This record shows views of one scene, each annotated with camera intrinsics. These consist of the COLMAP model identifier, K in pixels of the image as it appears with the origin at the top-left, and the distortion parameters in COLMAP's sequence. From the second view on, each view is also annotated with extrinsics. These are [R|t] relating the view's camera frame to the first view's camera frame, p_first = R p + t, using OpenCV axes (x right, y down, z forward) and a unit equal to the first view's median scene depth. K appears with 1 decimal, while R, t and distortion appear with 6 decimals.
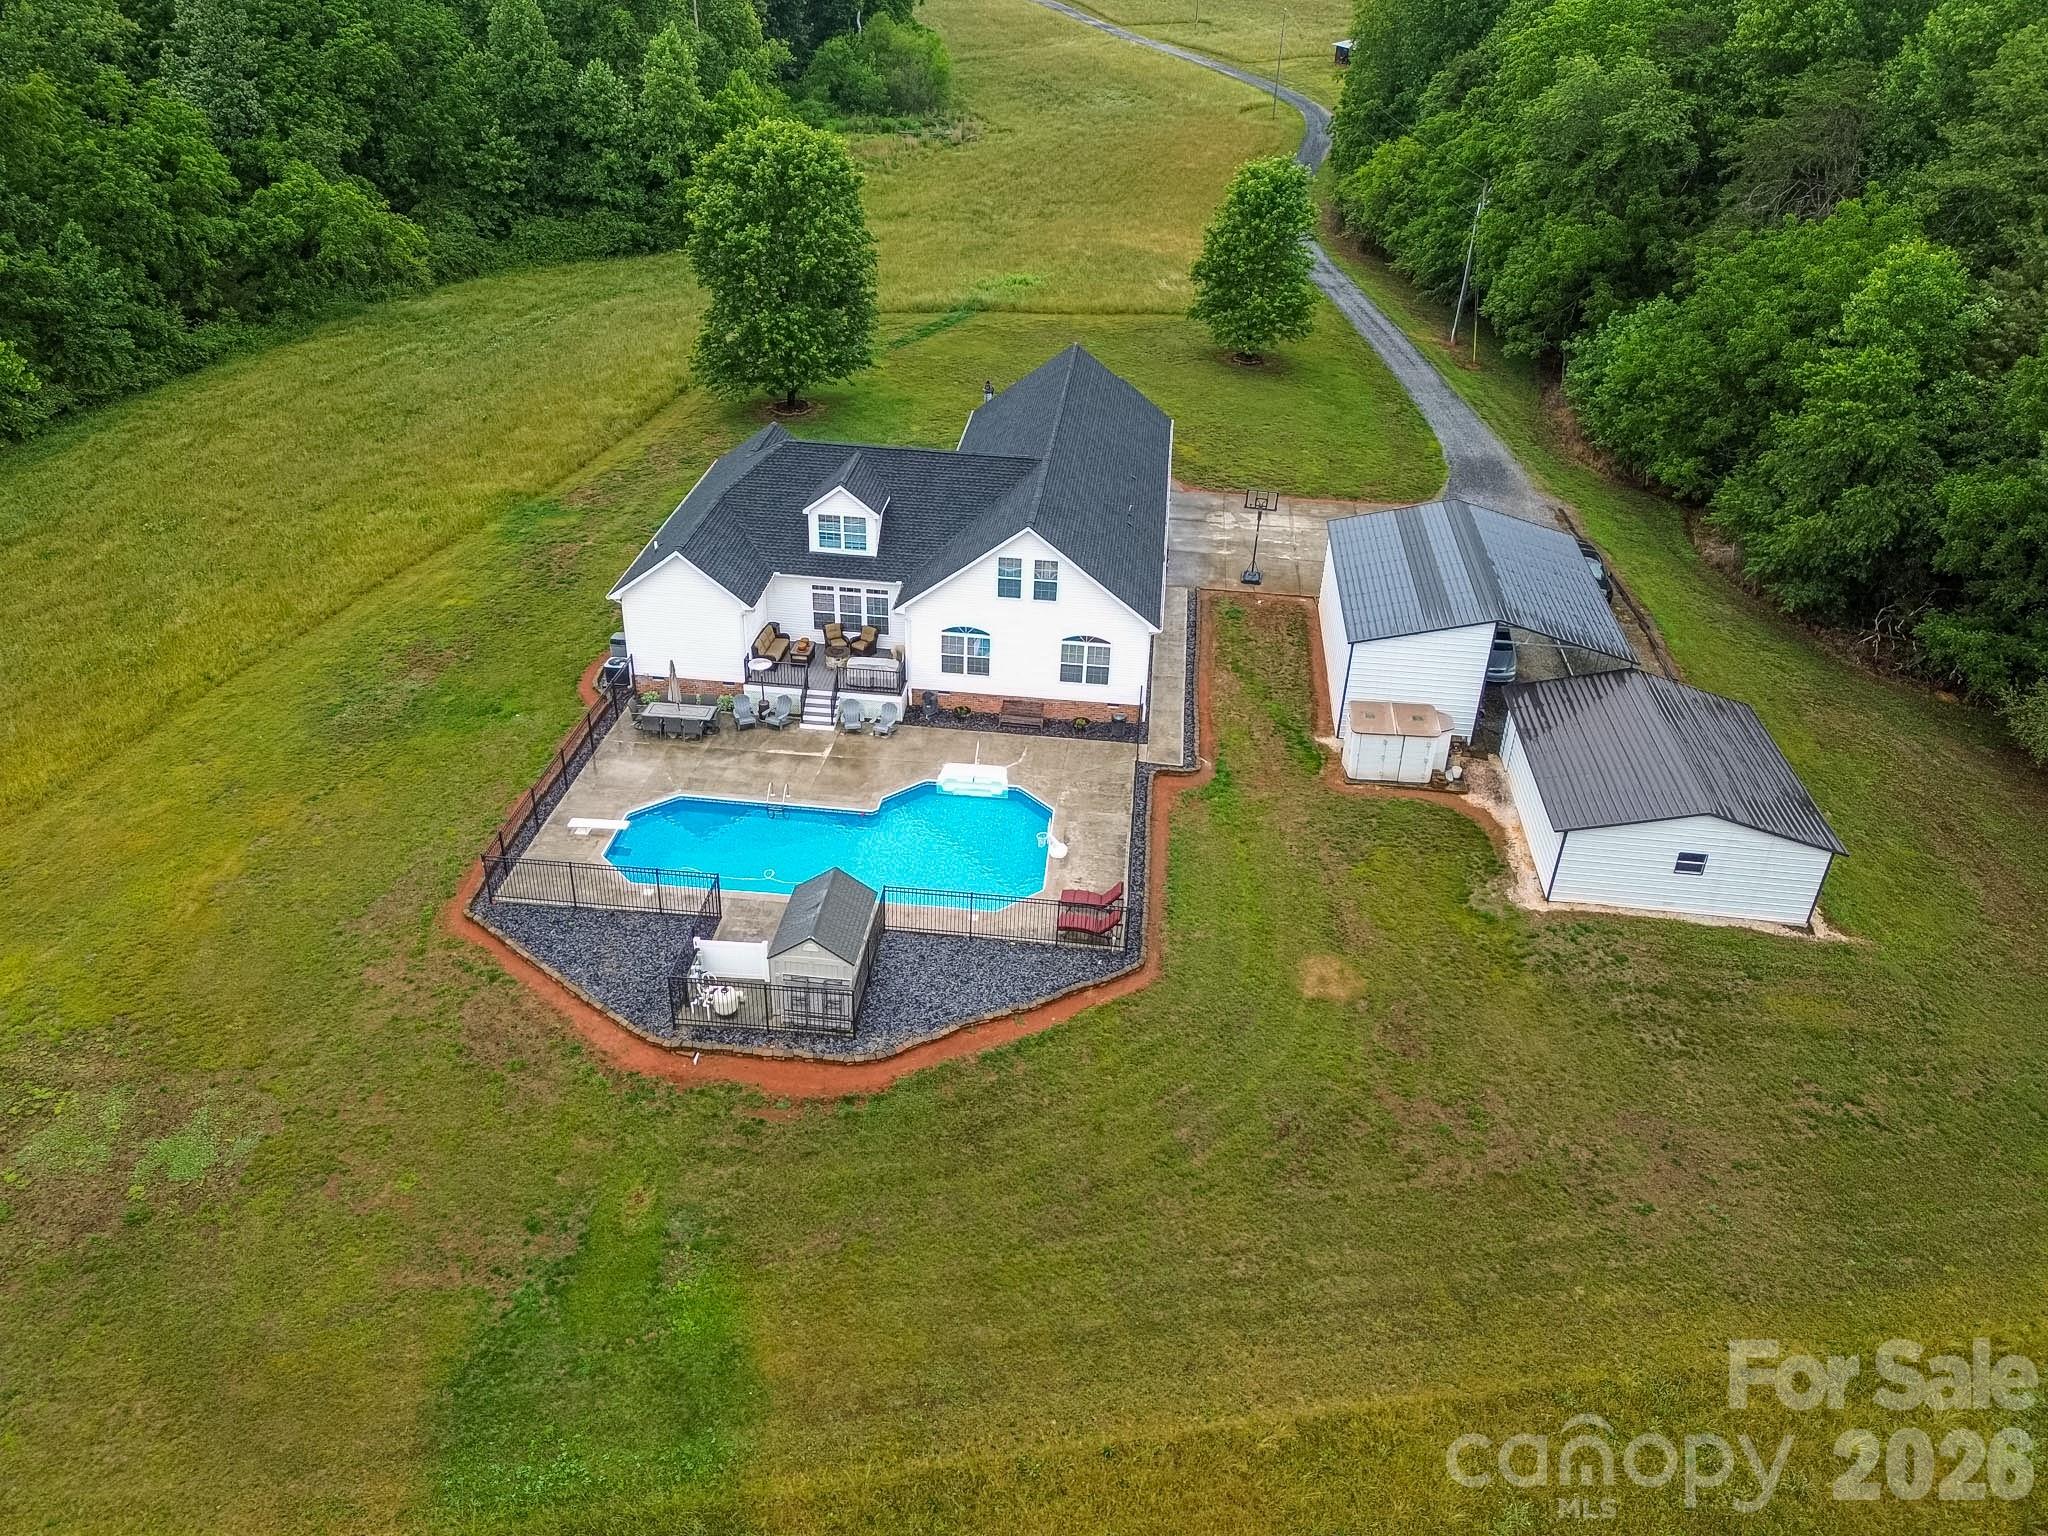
lens RADIAL K [[1545.2, 0, 1032.3], [0, 1545.2, 764.3], [0, 0, 1]] dist [0.046415, -0.004285]
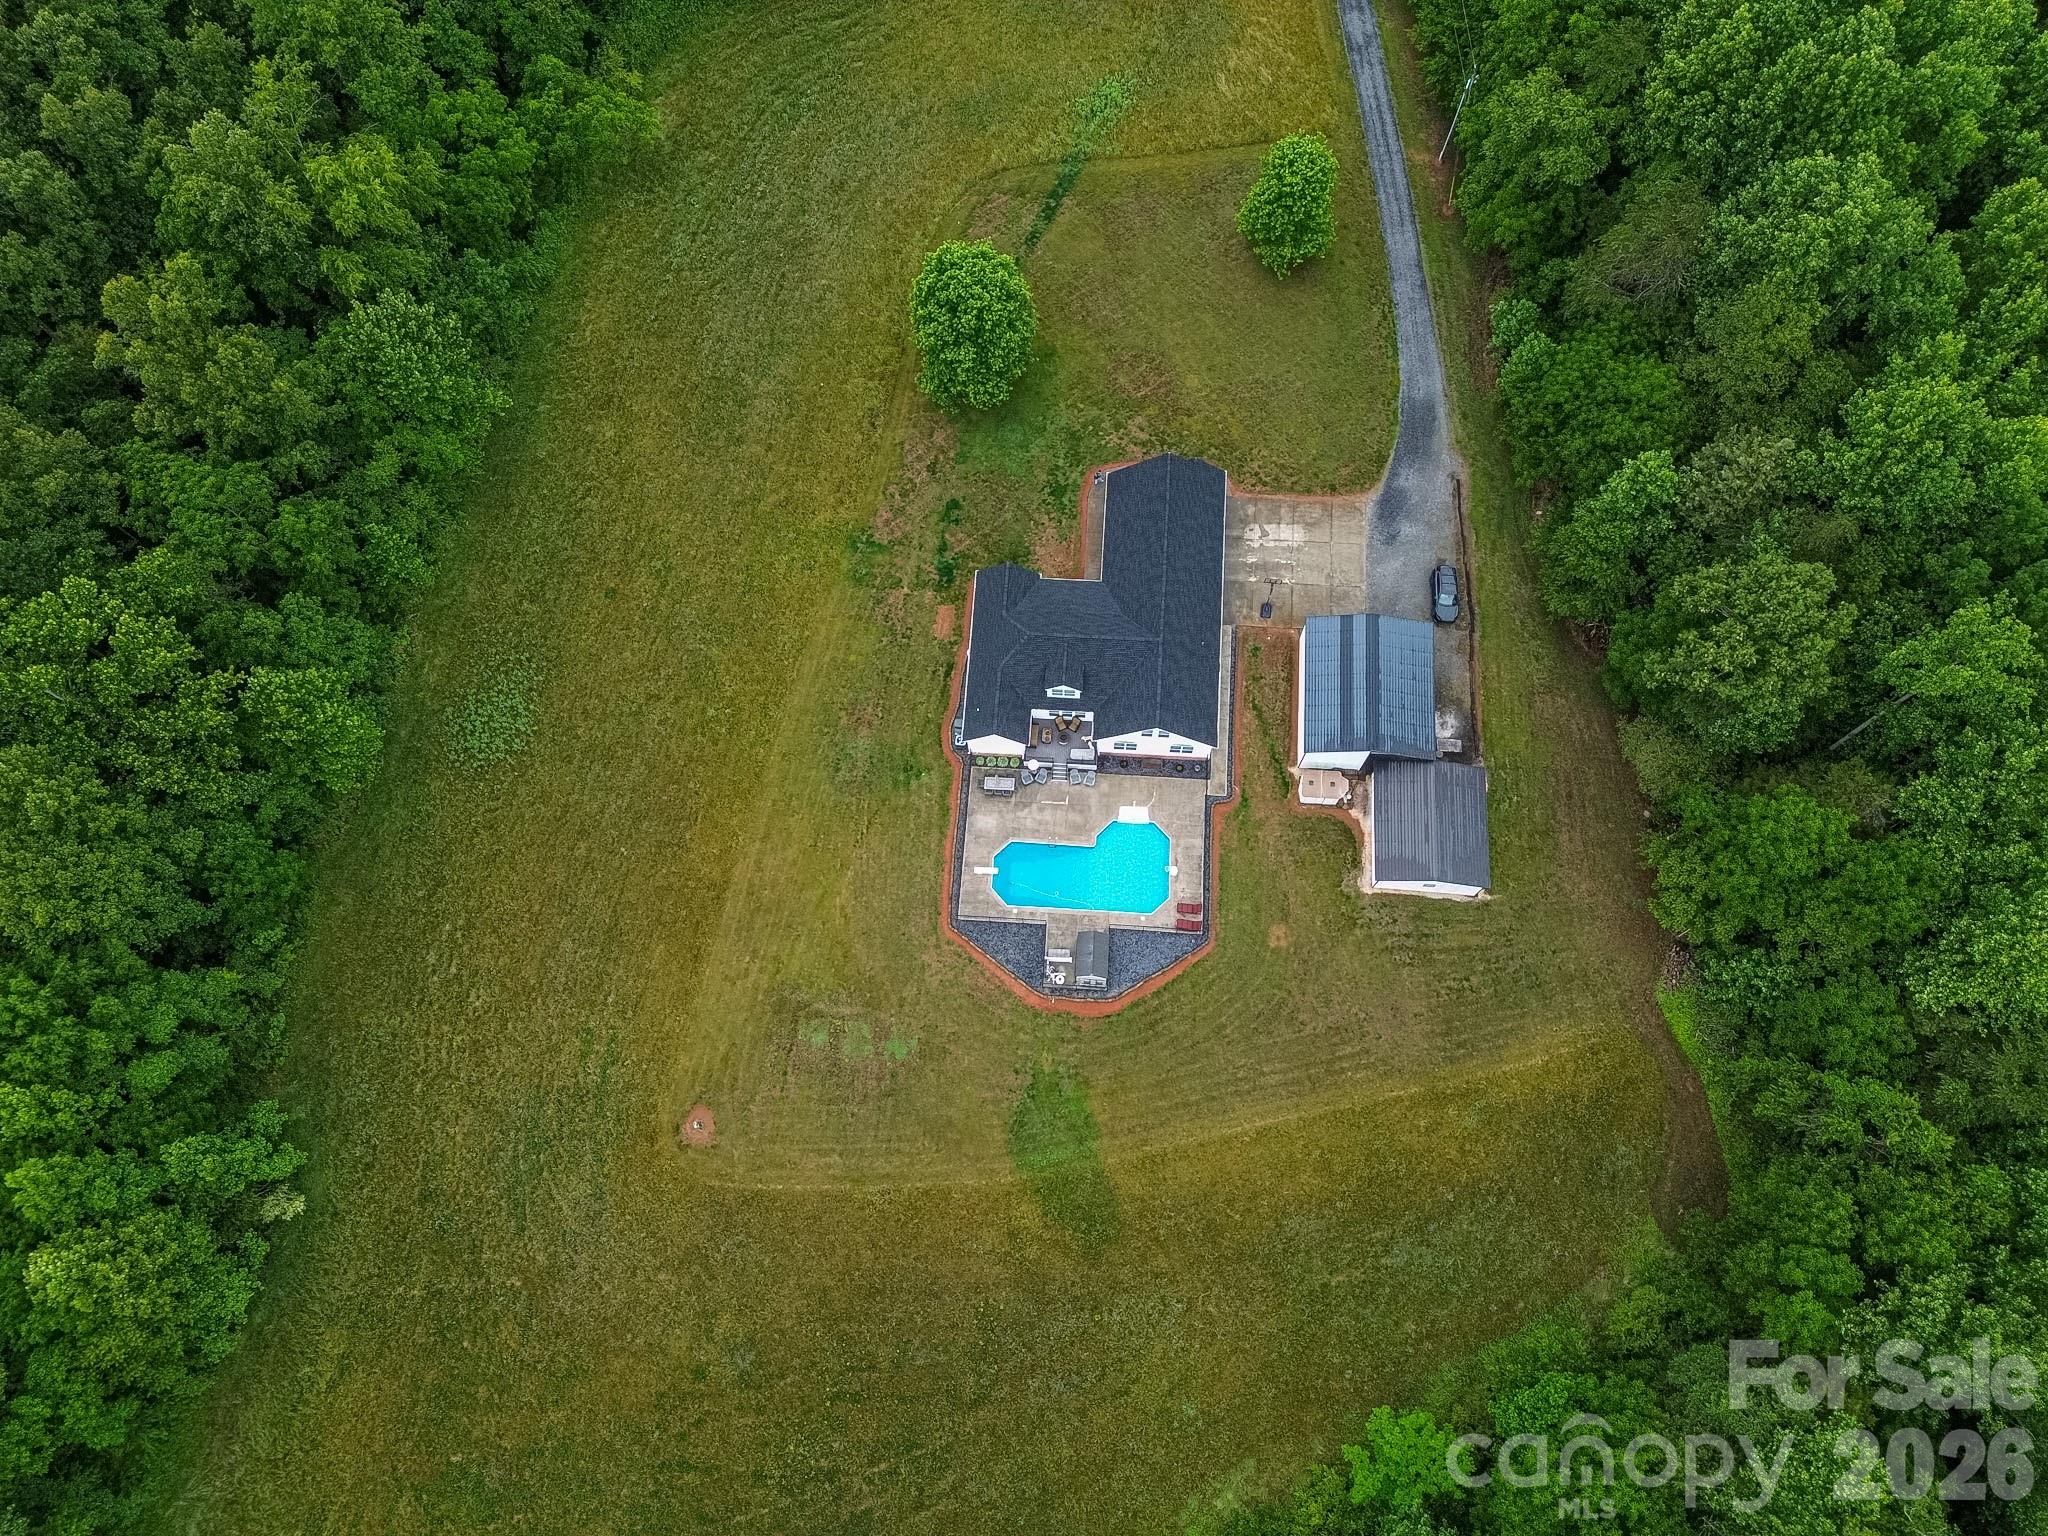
lens RADIAL K [[1437.9, 0, 1031.1], [0, 1437.9, 748.9], [0, 0, 1]] dist [0.074790, -0.058526]
pose [[0.997680, -0.045426, -0.050715, -0.077945], [0.067385, 0.765333, 0.640097, -1.446115], [0.009737, -0.642029, 0.766619, -0.573331]]
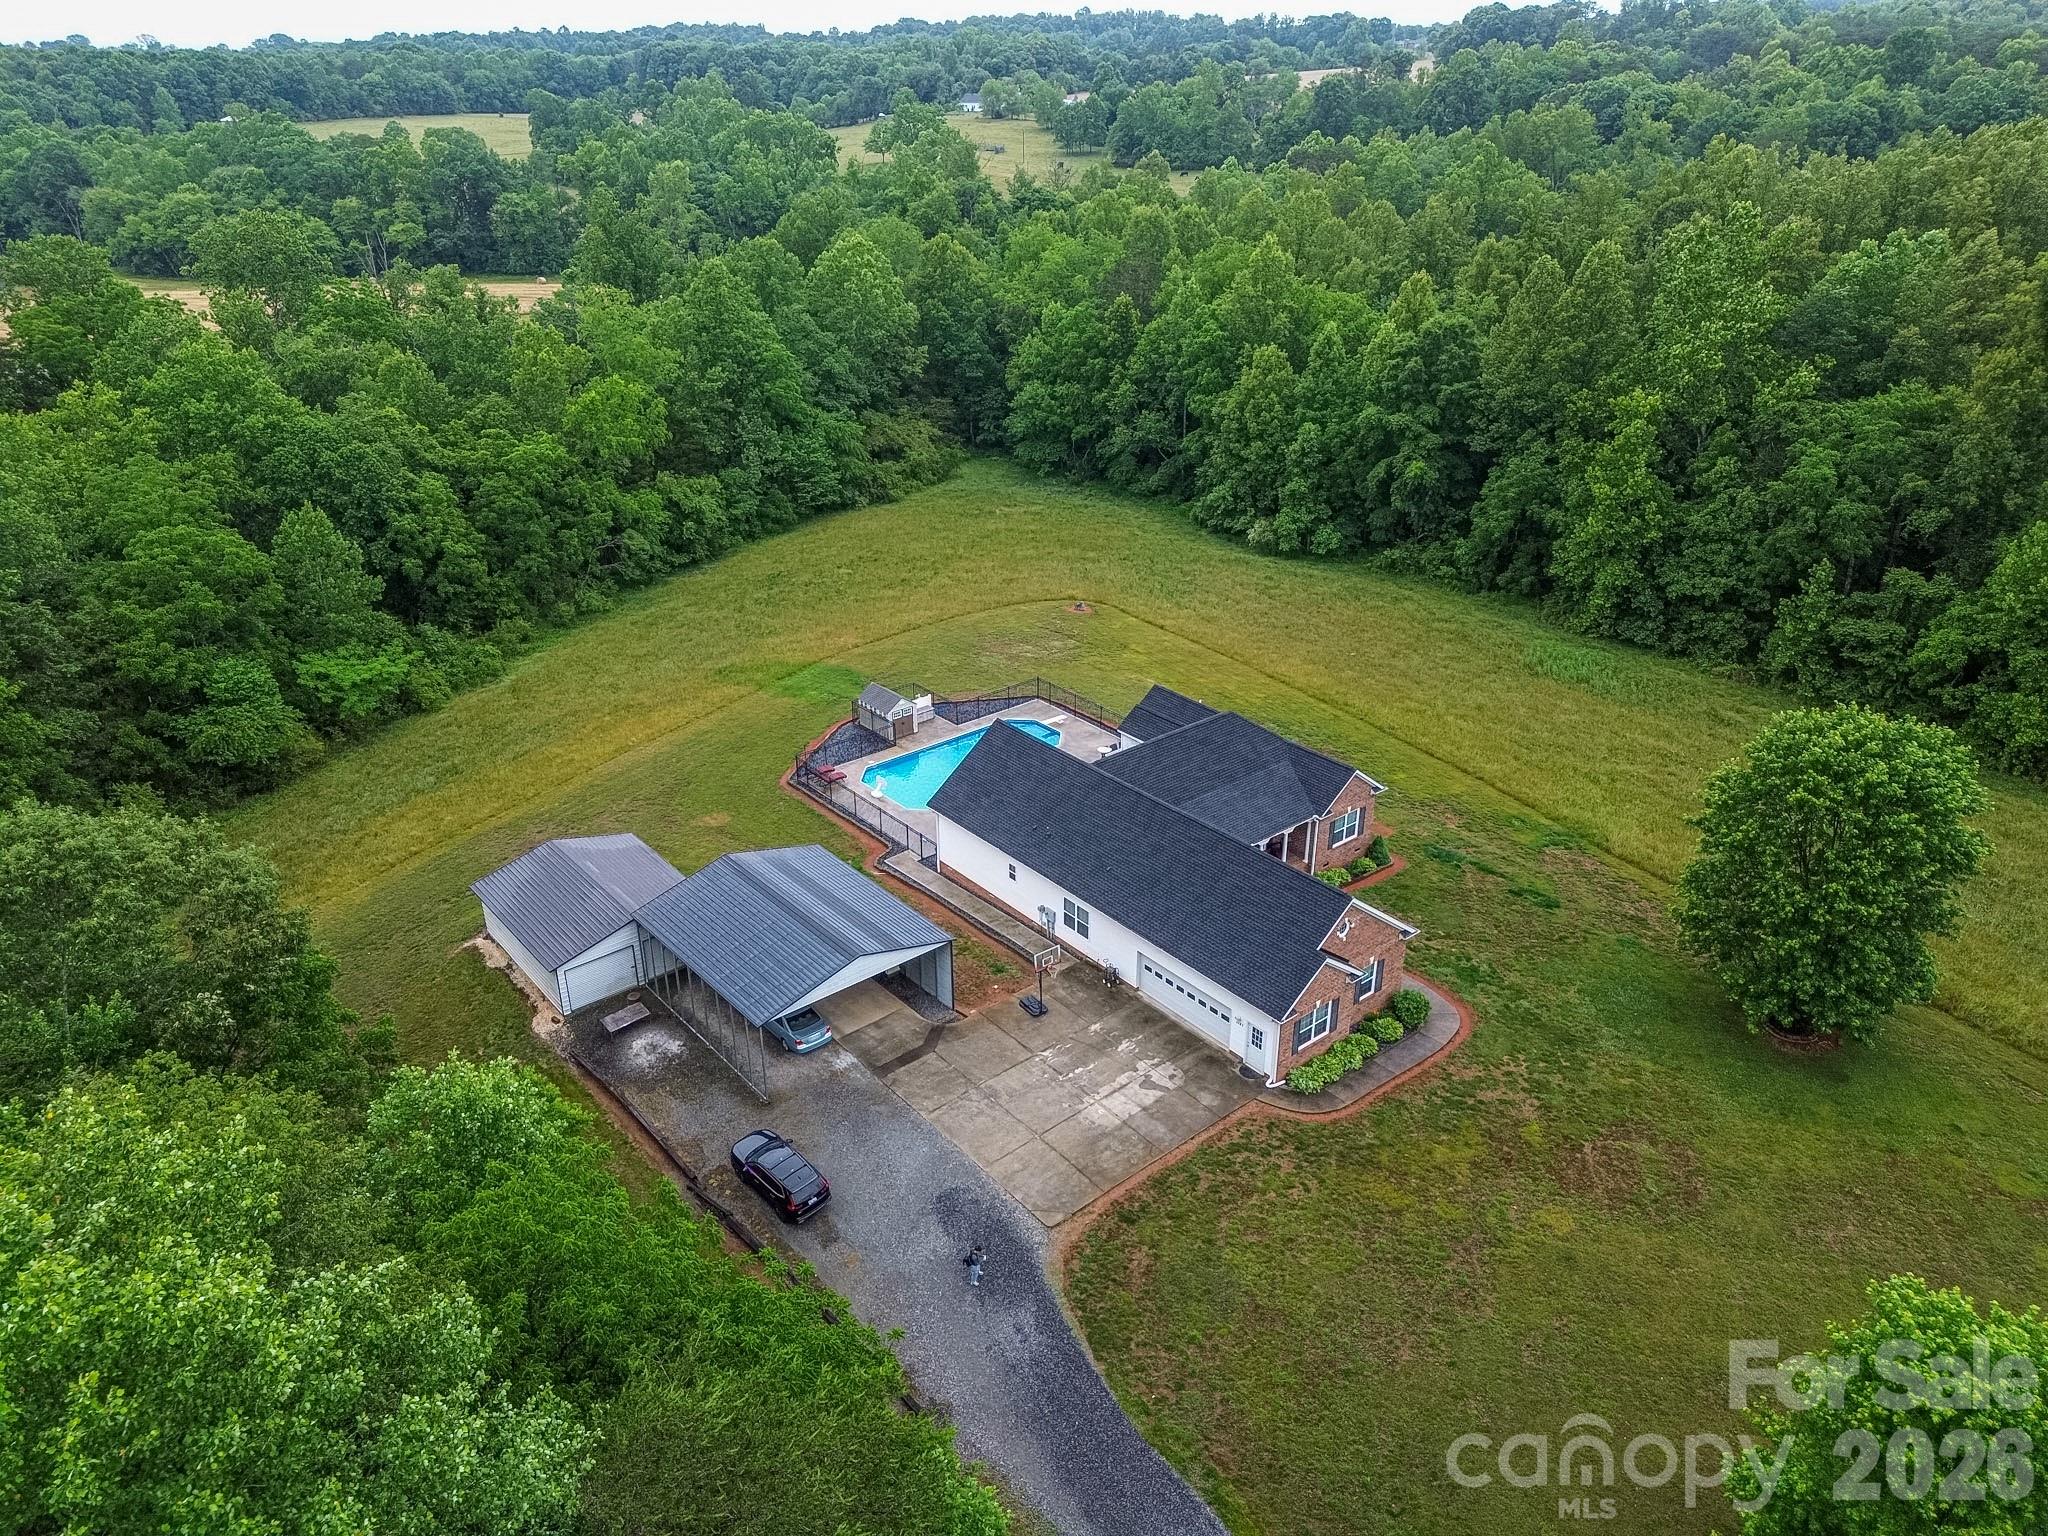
lens RADIAL K [[1437.9, 0, 1024.9], [0, 1437.9, 767.3], [0, 0, 1]] dist [0.074790, -0.058526]
pose [[-0.709448, 0.284365, -0.644841, 0.916450], [-0.373467, 0.624253, 0.686171, -1.115219], [0.597667, 0.727630, -0.336674, 1.539112]]
